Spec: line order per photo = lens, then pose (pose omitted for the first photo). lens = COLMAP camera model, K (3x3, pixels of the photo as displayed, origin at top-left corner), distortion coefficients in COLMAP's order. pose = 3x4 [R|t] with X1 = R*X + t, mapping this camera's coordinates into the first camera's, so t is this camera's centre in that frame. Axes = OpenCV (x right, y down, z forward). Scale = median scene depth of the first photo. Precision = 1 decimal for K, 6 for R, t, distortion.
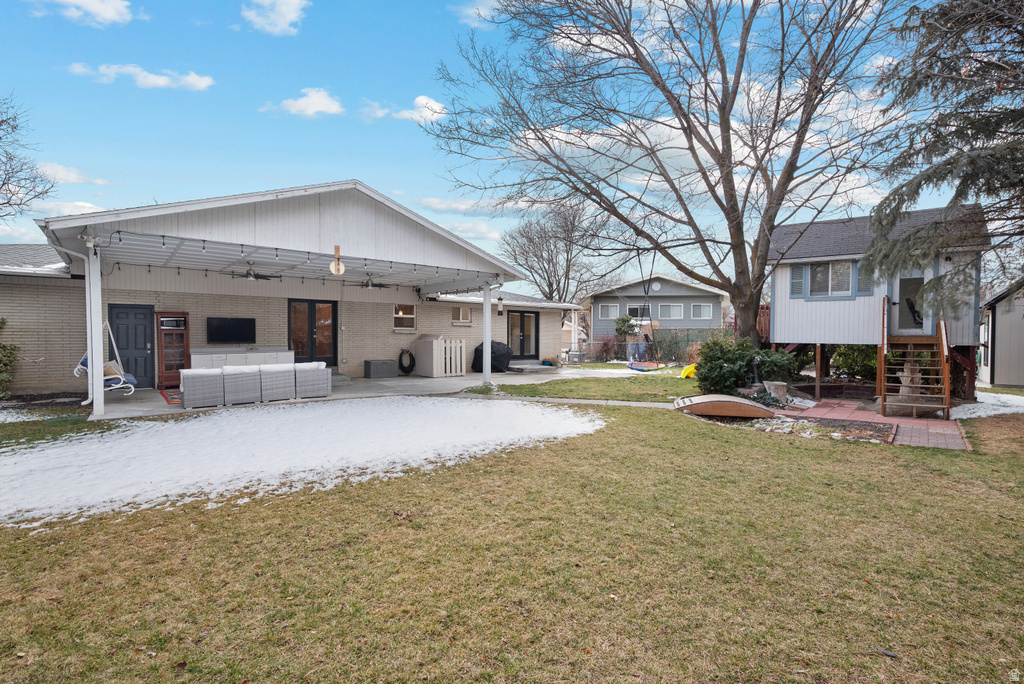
lens RADIAL K [[471.9, 0, 512.3], [0, 471.9, 344.9], [0, 0, 1]] dist [-0.001840, 0.000110]
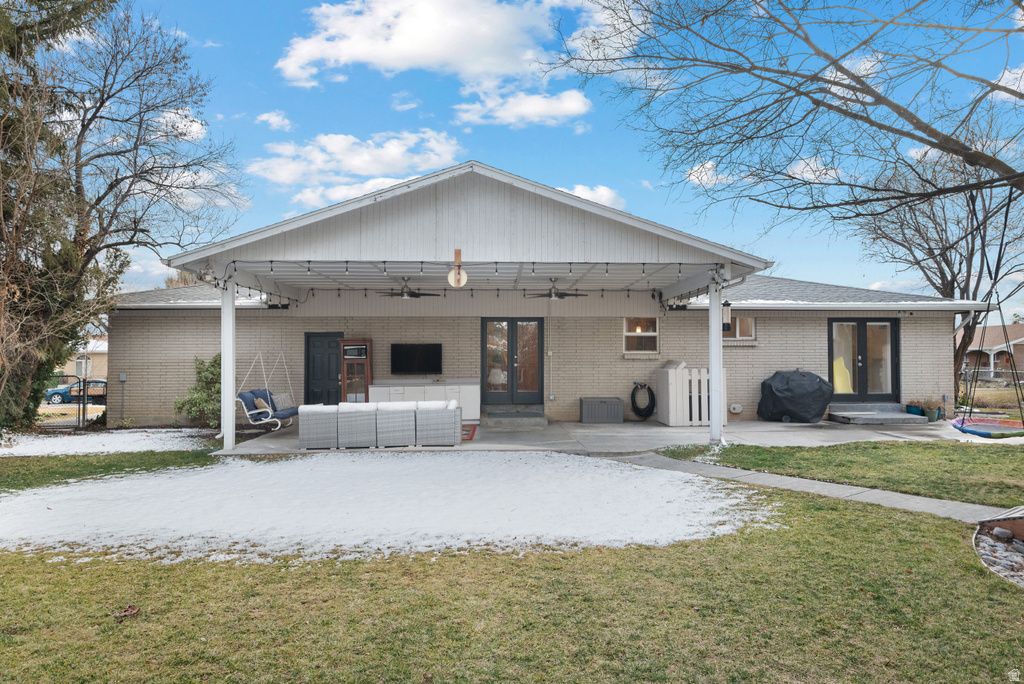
lens RADIAL K [[675.7, 0, 512.1], [0, 675.7, 341.3], [0, 0, 1]] dist [-0.000573, -0.000486]
pose [[0.810506, -0.022845, -0.585284, 0.272592], [-0.002894, 0.999071, -0.043005, -0.010885], [0.585723, 0.036549, 0.809687, 0.132308]]
